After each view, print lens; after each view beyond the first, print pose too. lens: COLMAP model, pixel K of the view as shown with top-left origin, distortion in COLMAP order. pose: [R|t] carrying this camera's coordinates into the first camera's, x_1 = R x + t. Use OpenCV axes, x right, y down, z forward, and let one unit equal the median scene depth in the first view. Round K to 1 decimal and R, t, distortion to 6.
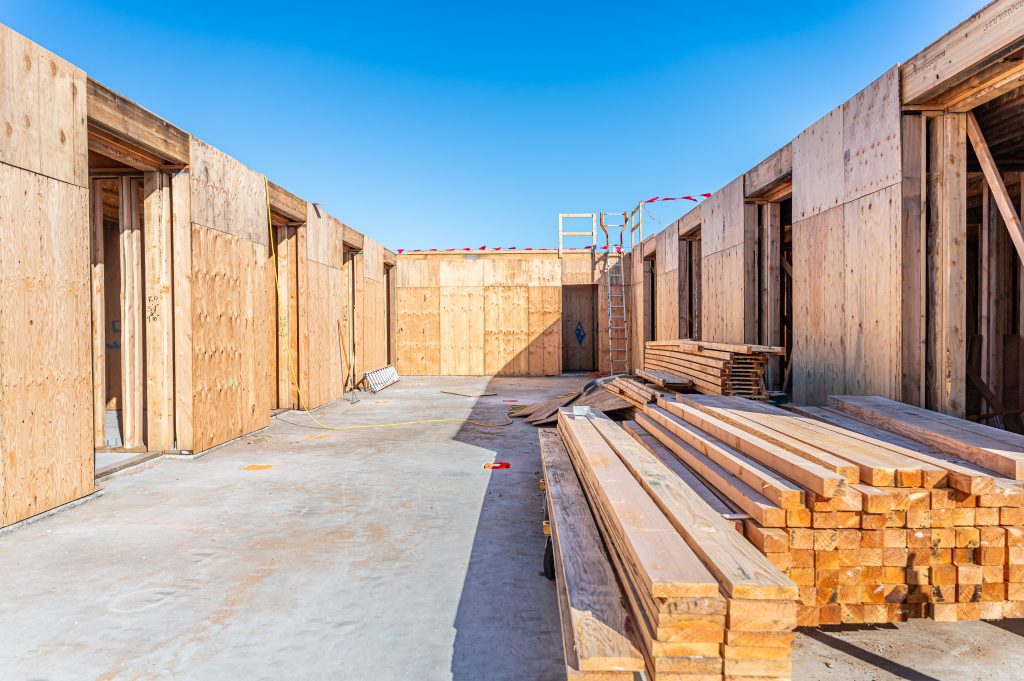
lens RADIAL K [[701.4, 0, 512.0], [0, 701.4, 340.5], [0, 0, 1]] dist [0.000106, 0.004312]
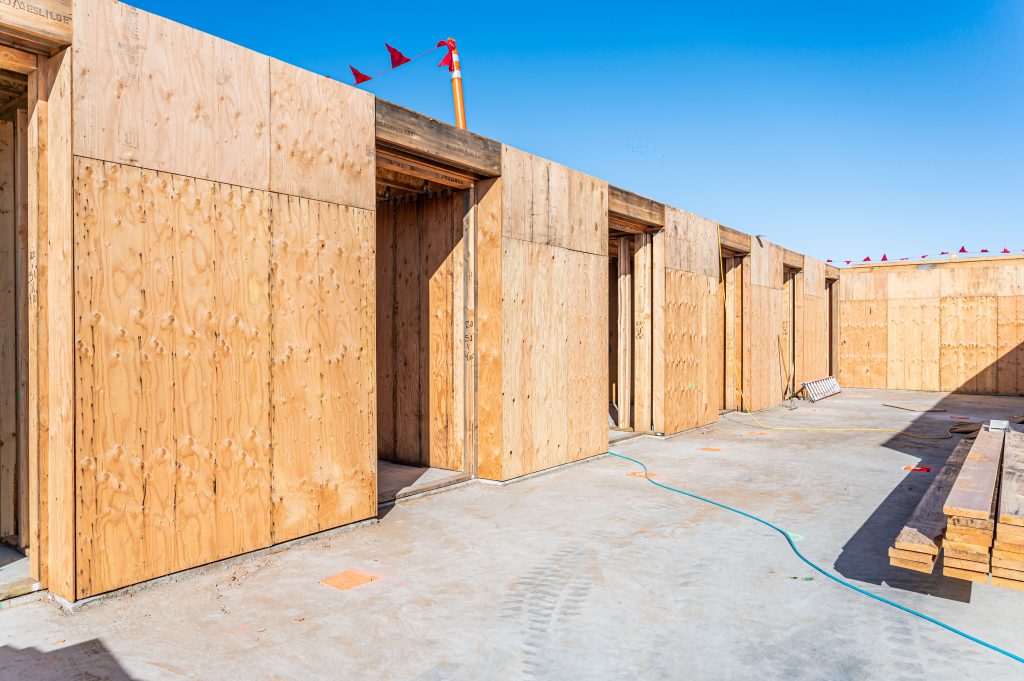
lens RADIAL K [[701.4, 0, 512.0], [0, 701.4, 340.5], [0, 0, 1]] dist [0.000106, 0.004312]
pose [[0.817889, 0.008172, -0.575318, 0.078595], [-0.014447, 0.999876, -0.006337, -0.010484], [0.575194, 0.013494, 0.817906, -0.259043]]
